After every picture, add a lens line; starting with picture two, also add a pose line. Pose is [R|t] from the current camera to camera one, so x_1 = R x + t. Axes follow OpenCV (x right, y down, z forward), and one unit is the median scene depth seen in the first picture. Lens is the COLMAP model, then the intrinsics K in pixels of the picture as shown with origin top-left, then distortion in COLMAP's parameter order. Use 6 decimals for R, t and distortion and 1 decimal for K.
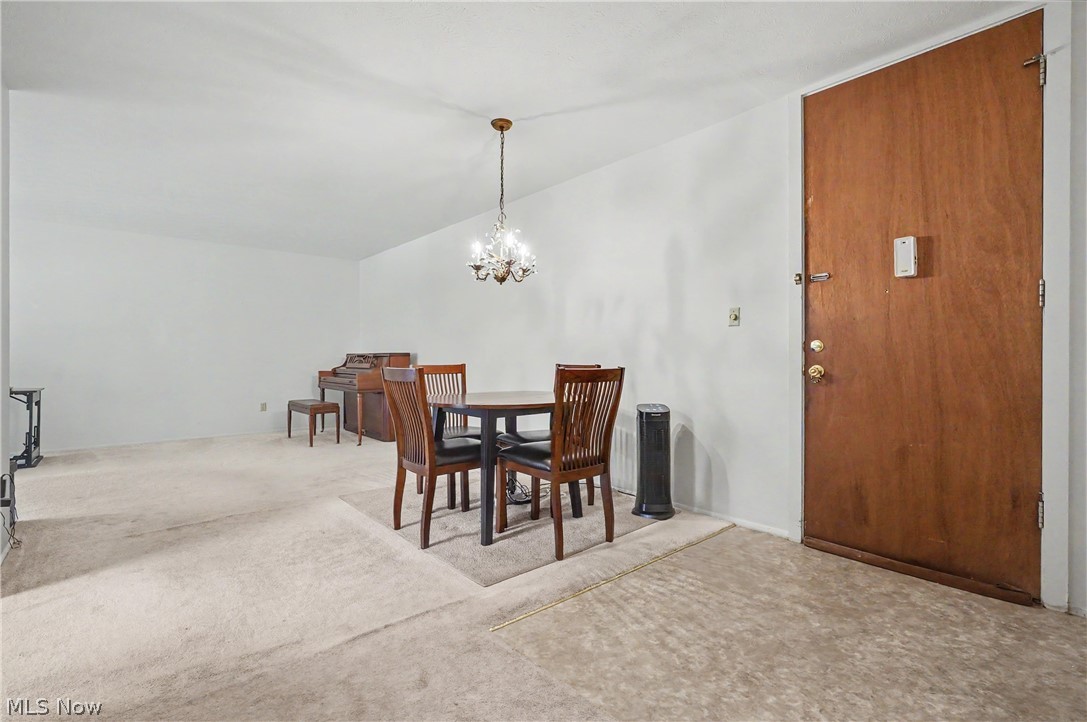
lens RADIAL K [[497.7, 0, 543.0], [0, 497.7, 357.9], [0, 0, 1]] dist [-0.008162, 0.000666]
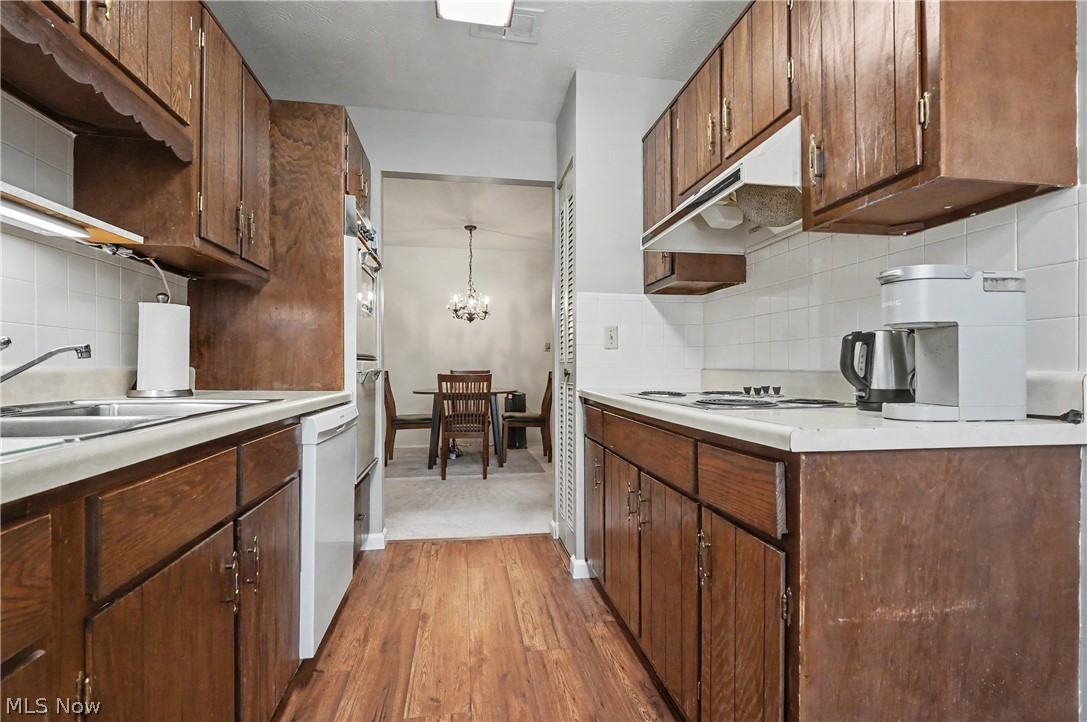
lens RADIAL K [[493.4, 0, 542.4], [0, 493.4, 369.0], [0, 0, 1]] dist [-0.013406, 0.001087]
pose [[-0.847953, -0.001328, 0.530069, -1.446134], [0.002652, 0.999974, 0.006747, -0.005314], [-0.530064, 0.007127, -0.847928, 2.820695]]
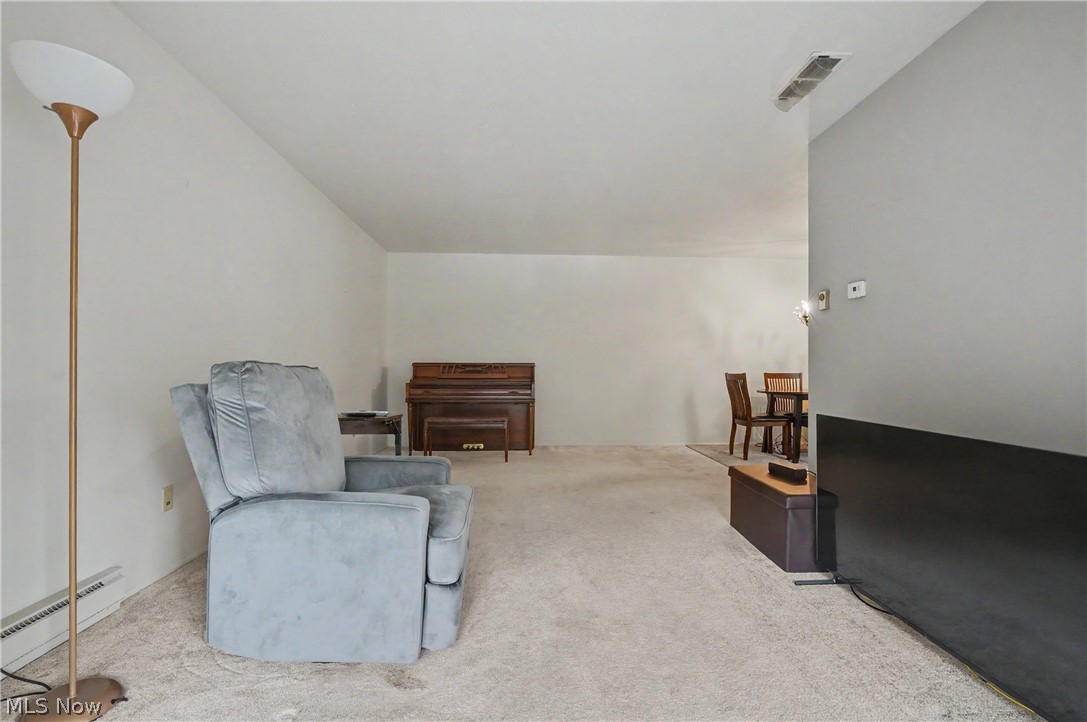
lens RADIAL K [[490.0, 0, 543.5], [0, 490.0, 368.8], [0, 0, 1]] dist [-0.013453, 0.000145]
pose [[0.628315, 0.007552, 0.777923, -2.569684], [-0.004115, 0.999971, -0.006384, 0.018947], [-0.777948, 0.000810, 0.628328, 0.818007]]
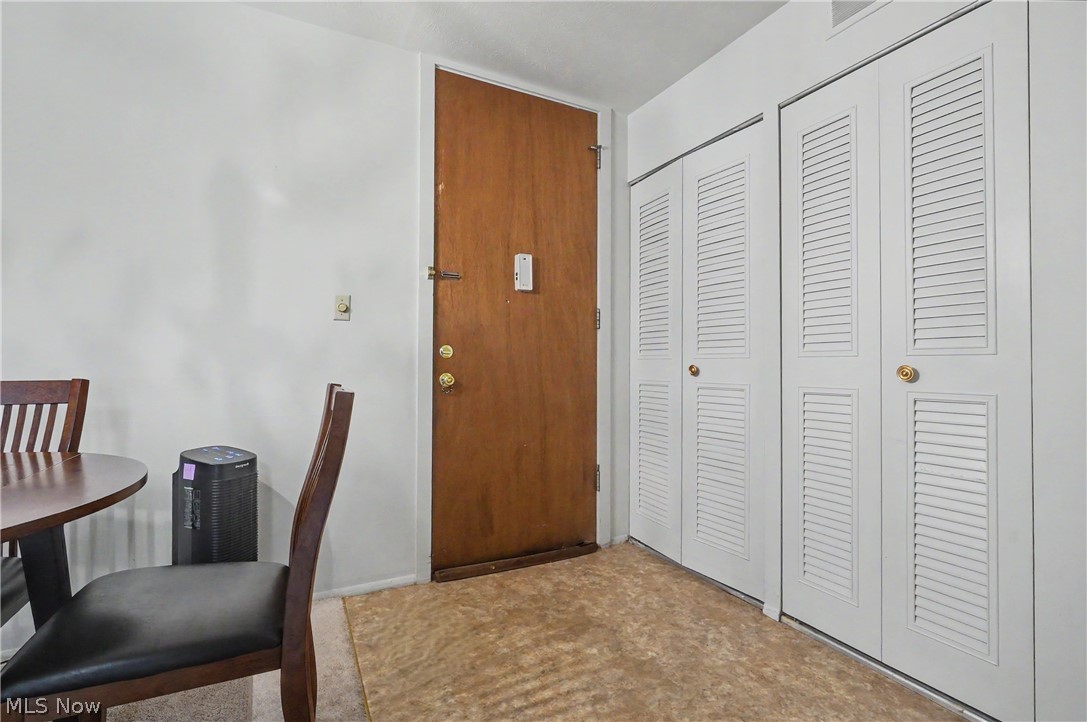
lens RADIAL K [[497.7, 0, 543.0], [0, 497.7, 357.9], [0, 0, 1]] dist [-0.008162, 0.000666]
pose [[0.244171, 0.015571, 0.969607, -0.296056], [-0.002206, 0.999877, -0.015502, 0.000239], [-0.969730, 0.001646, 0.244176, 0.660771]]
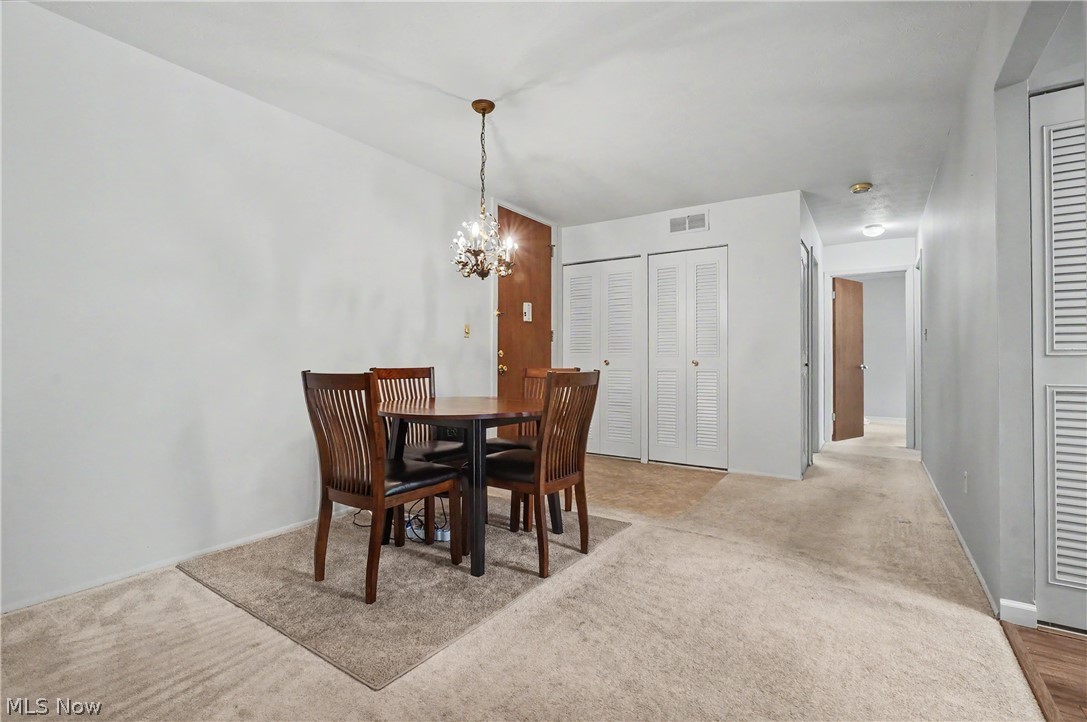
lens RADIAL K [[497.7, 0, 543.0], [0, 497.7, 357.9], [0, 0, 1]] dist [-0.008162, 0.000666]
pose [[-0.256941, 0.006381, 0.966406, -1.235670], [0.000551, 0.999979, -0.006456, 0.001548], [-0.966427, -0.001126, -0.256939, 1.402691]]
